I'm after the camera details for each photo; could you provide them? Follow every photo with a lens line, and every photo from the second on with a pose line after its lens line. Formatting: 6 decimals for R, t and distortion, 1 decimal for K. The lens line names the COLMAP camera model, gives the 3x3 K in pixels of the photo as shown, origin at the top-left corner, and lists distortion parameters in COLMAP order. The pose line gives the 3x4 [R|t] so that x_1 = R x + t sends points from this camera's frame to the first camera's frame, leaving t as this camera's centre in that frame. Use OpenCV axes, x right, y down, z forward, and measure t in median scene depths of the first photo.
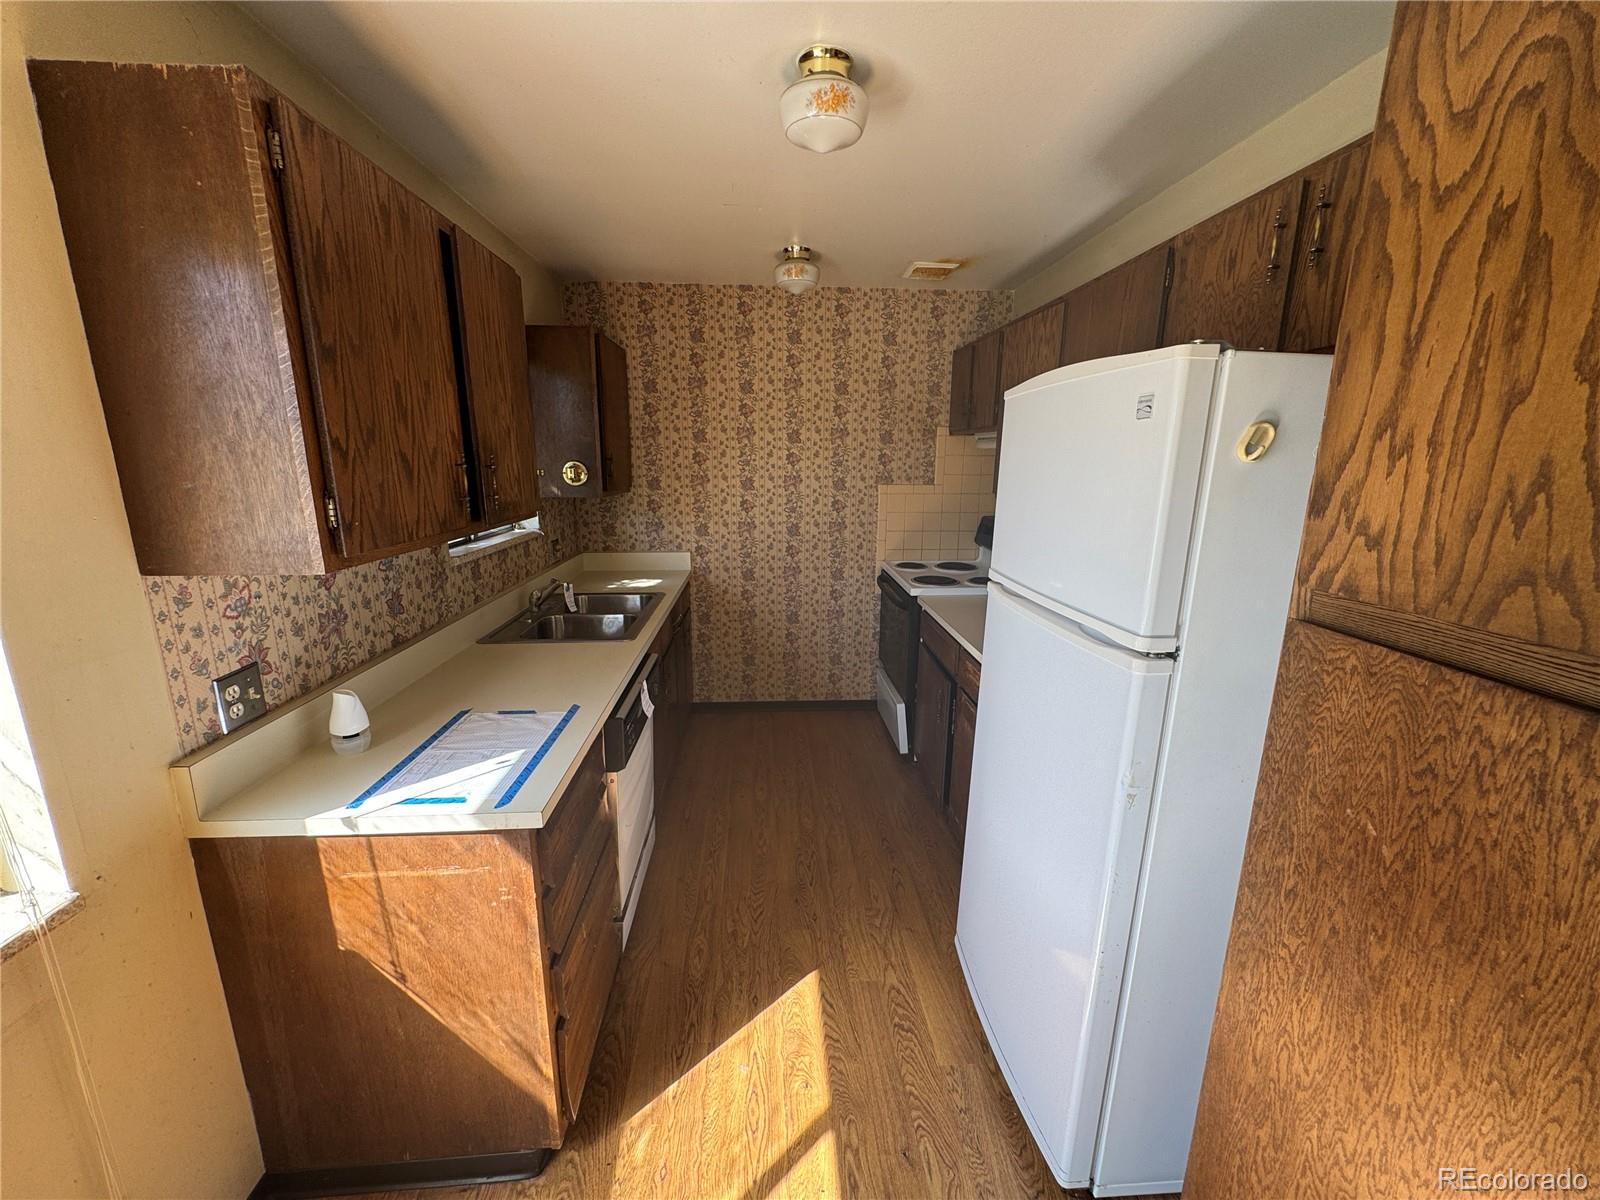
lens RADIAL K [[643.5, 0, 798.7], [0, 643.5, 602.4], [0, 0, 1]] dist [-0.000187, -0.000721]
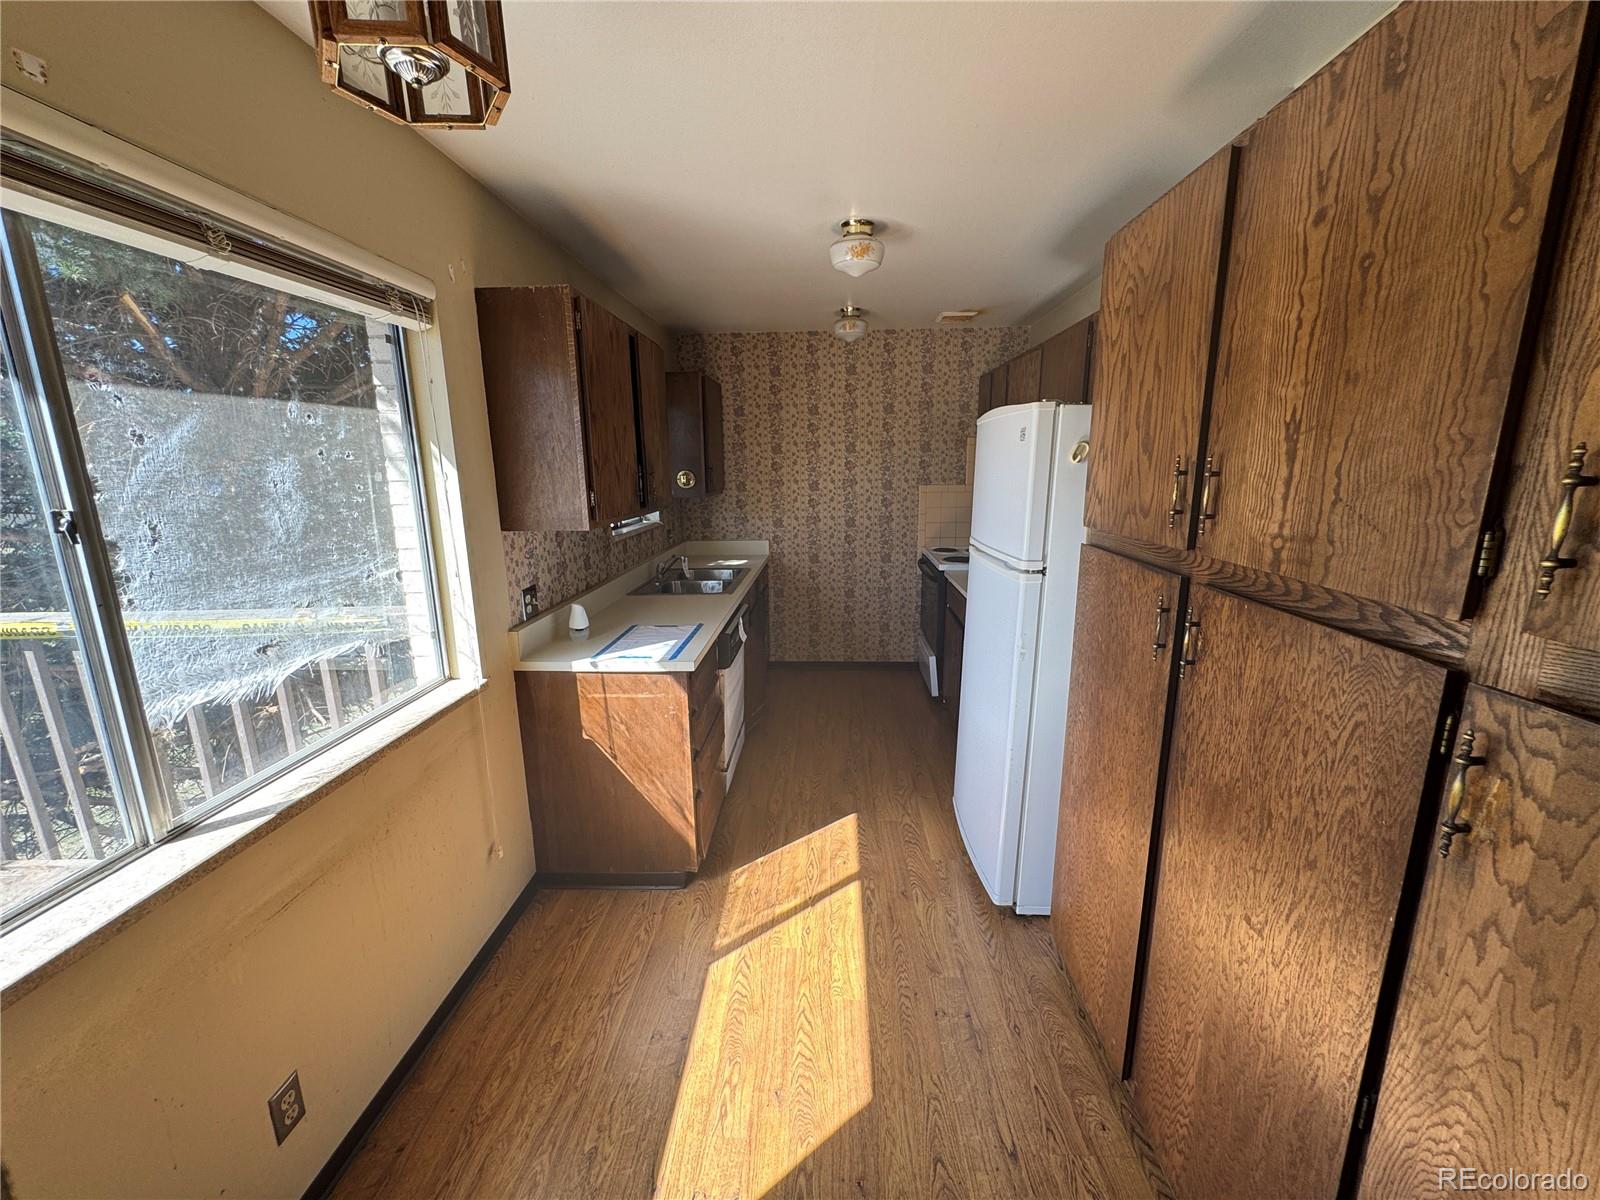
lens RADIAL K [[643.5, 0, 797.7], [0, 643.5, 601.9], [0, 0, 1]] dist [-0.000187, -0.000721]
pose [[0.993723, 0.005429, -0.111735, 0.071809], [-0.006629, 0.999924, -0.010374, 0.129733], [0.111670, 0.011049, 0.993684, -0.586956]]
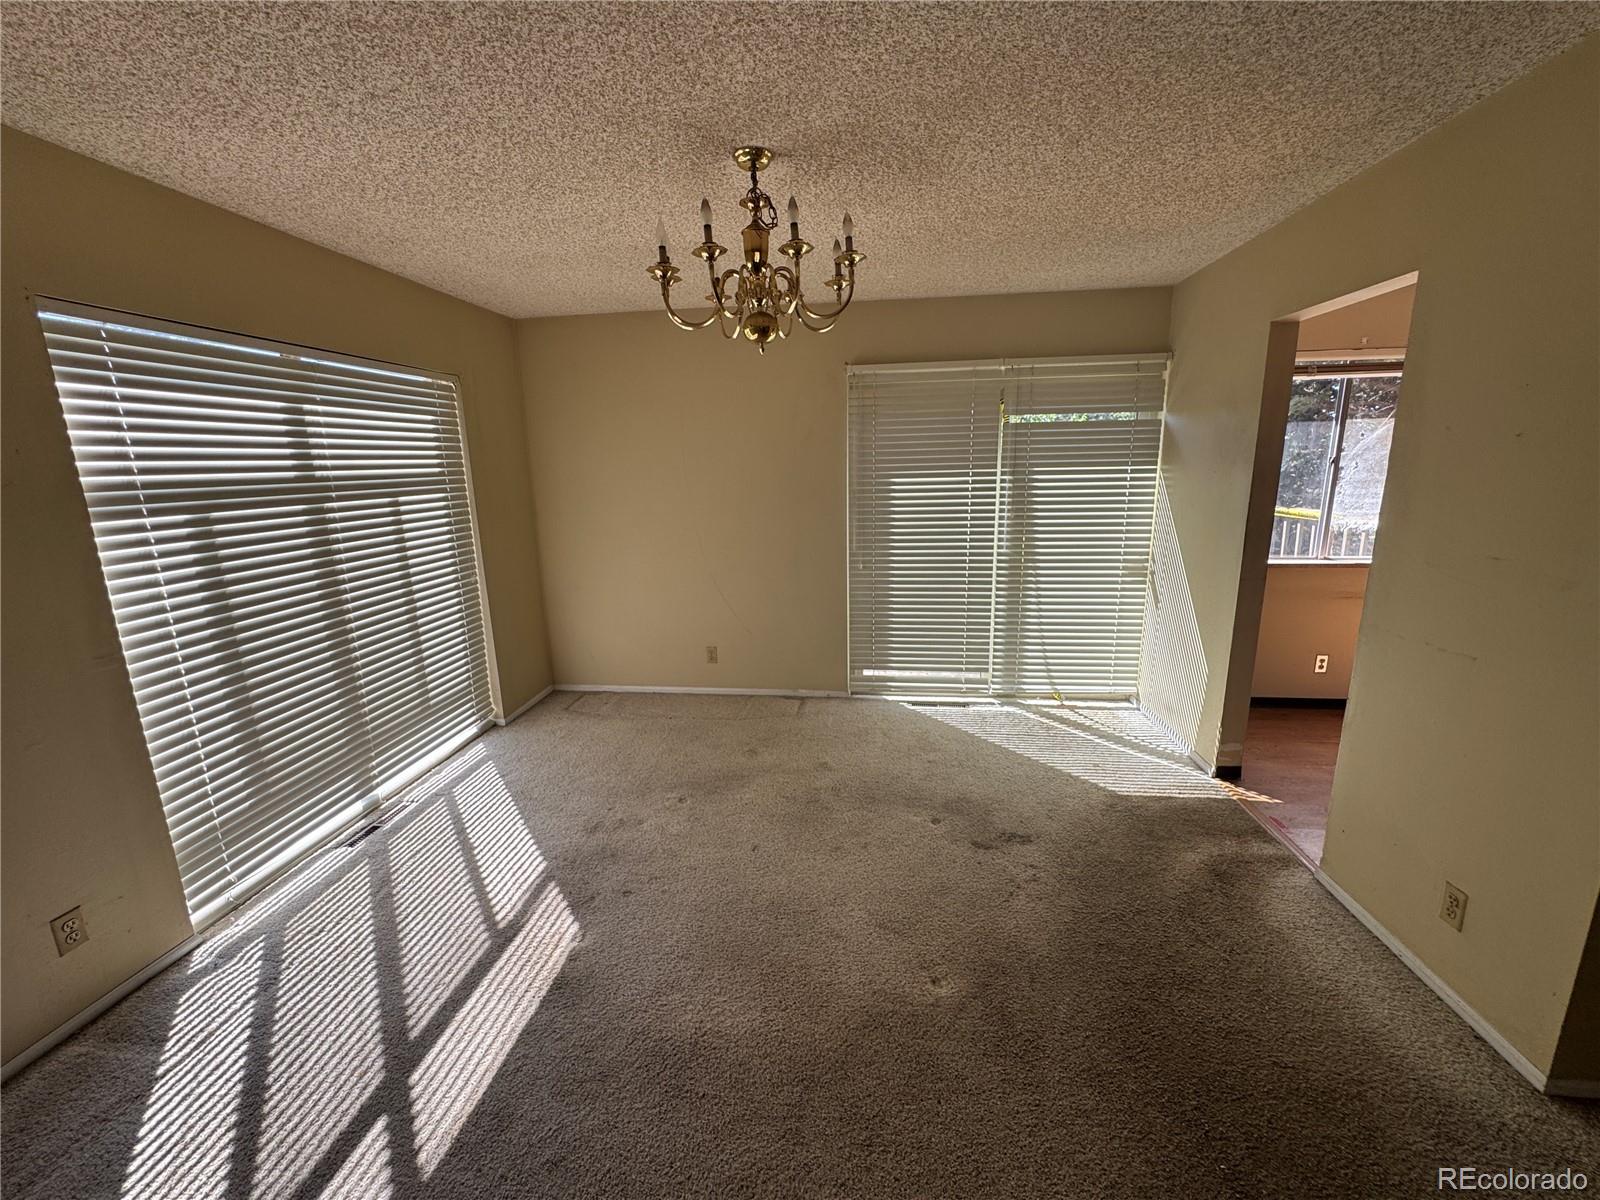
lens RADIAL K [[643.5, 0, 801.3], [0, 643.5, 599.9], [0, 0, 1]] dist [-0.000187, -0.000721]
pose [[-0.174498, 0.204149, -0.963262, 1.938592], [-0.201207, 0.950236, 0.237838, 0.360520], [0.963881, 0.235317, -0.124738, -1.465392]]
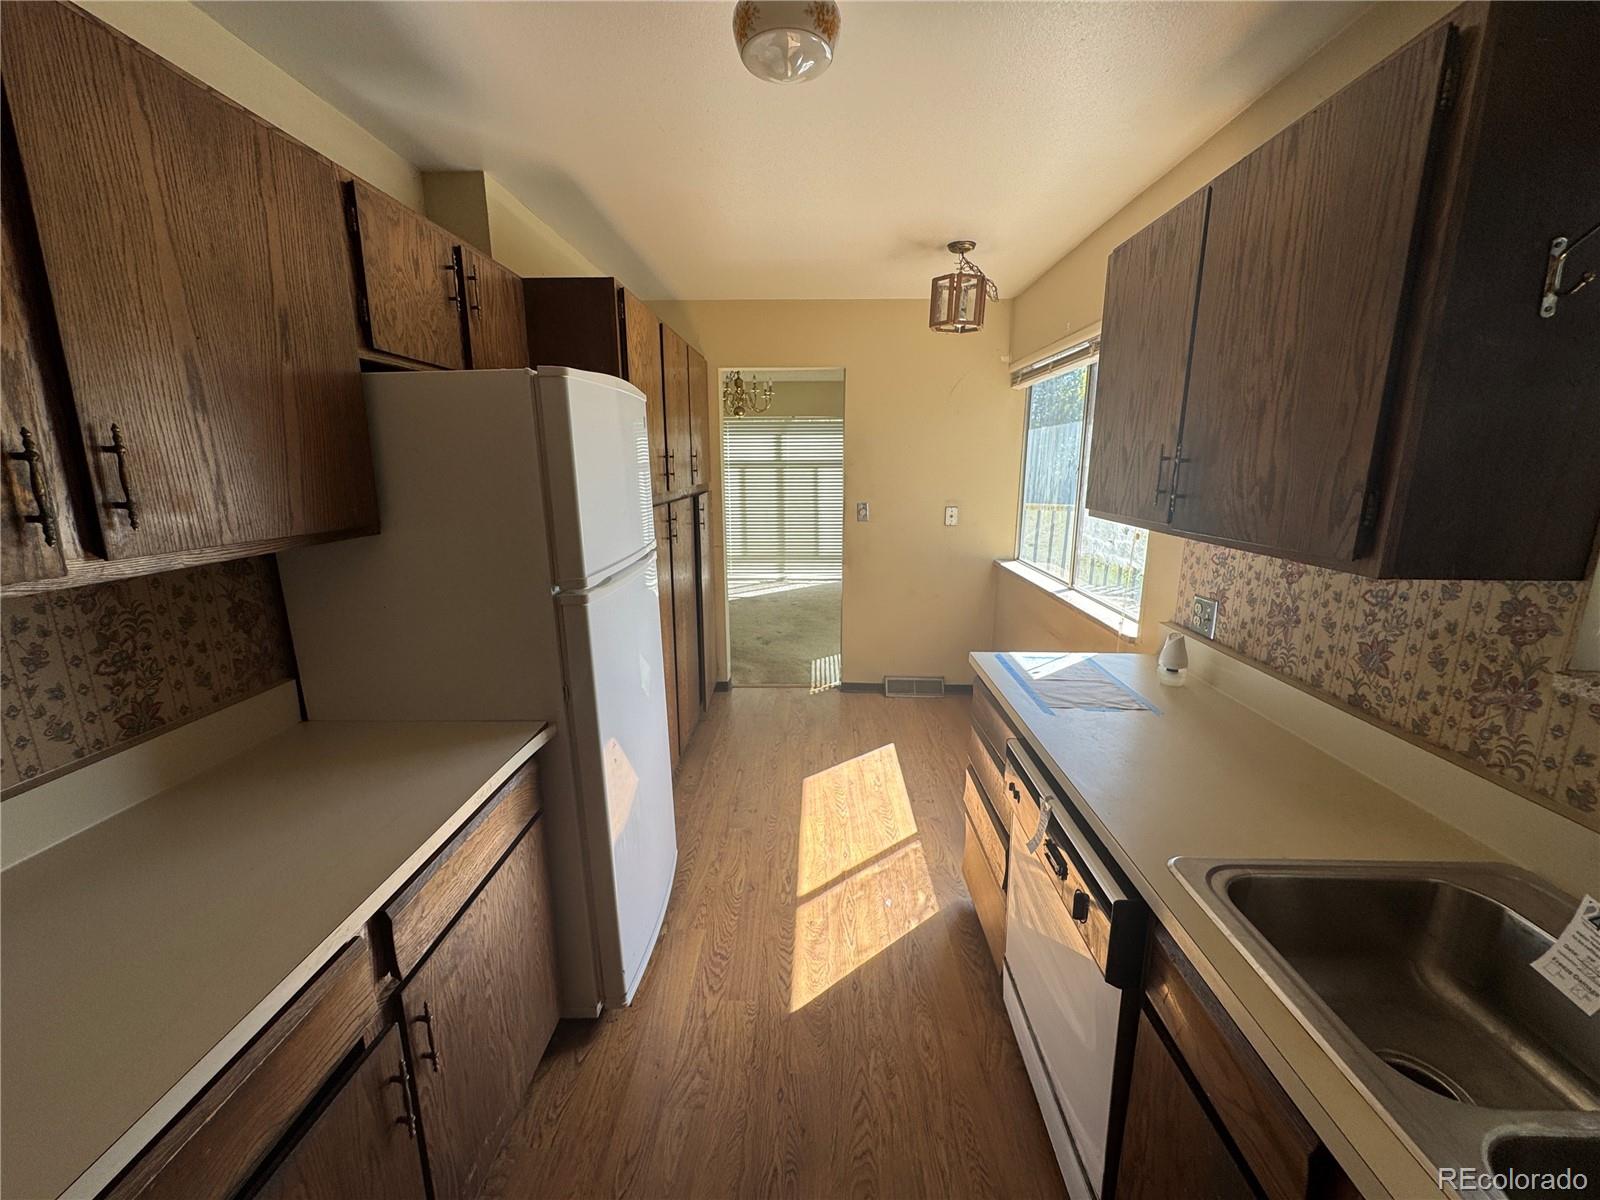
lens RADIAL K [[643.5, 0, 800.4], [0, 643.5, 599.5], [0, 0, 1]] dist [-0.000187, -0.000721]
pose [[-0.996482, -0.023860, 0.080334, -0.056127], [0.012711, 0.904486, 0.426314, -0.423118], [-0.082833, 0.425836, -0.901001, 1.926867]]
